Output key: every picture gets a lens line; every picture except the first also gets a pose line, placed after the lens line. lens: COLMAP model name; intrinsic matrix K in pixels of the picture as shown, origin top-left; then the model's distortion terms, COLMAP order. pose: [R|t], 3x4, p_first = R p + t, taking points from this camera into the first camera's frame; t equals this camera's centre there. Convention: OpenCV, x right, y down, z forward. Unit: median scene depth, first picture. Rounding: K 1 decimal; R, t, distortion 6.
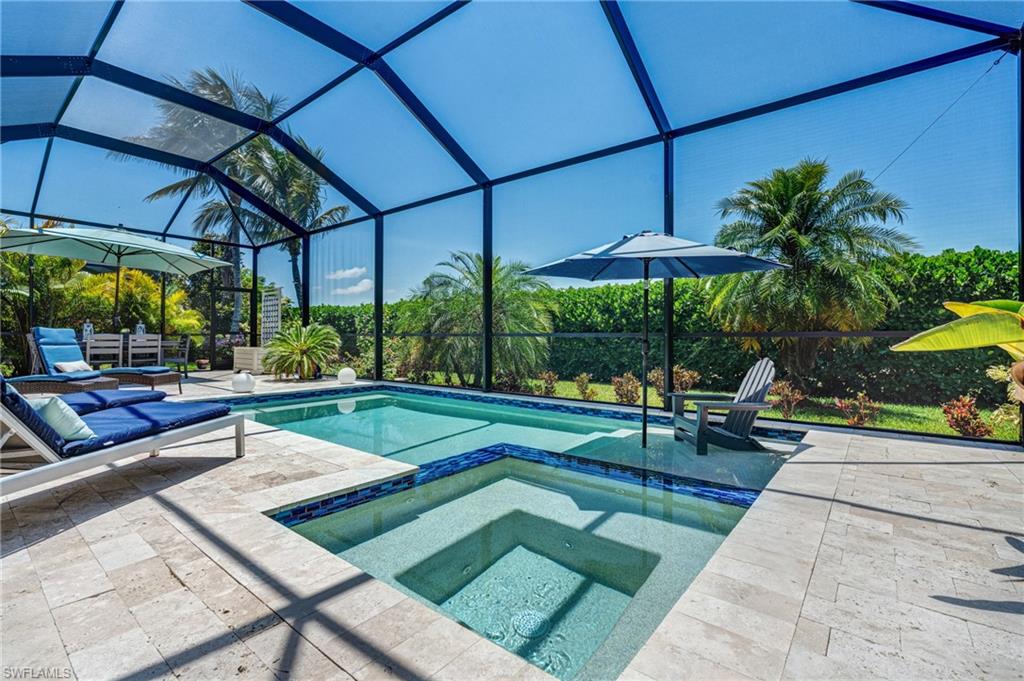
lens RADIAL K [[461.1, 0, 507.7], [0, 461.1, 335.3], [0, 0, 1]] dist [-0.009259, 0.001844]
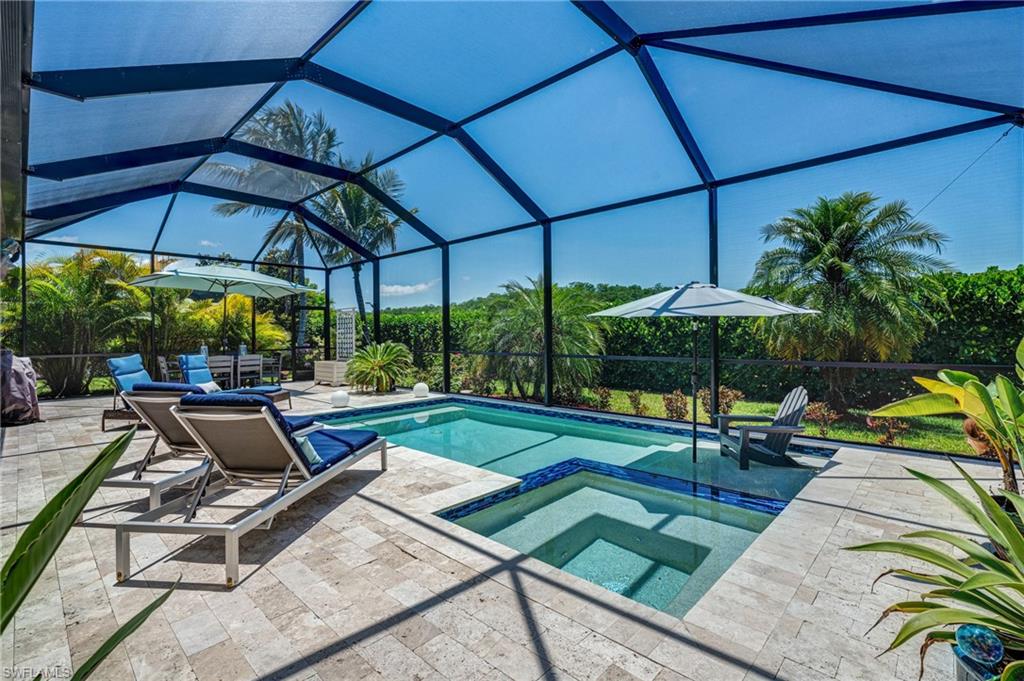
lens RADIAL K [[461.1, 0, 507.8], [0, 461.1, 339.4], [0, 0, 1]] dist [-0.009259, 0.001844]
pose [[0.996362, -0.013285, -0.084180, -0.060065], [0.014344, 0.999825, 0.011993, -0.069862], [0.084006, -0.013157, 0.996378, -0.166908]]
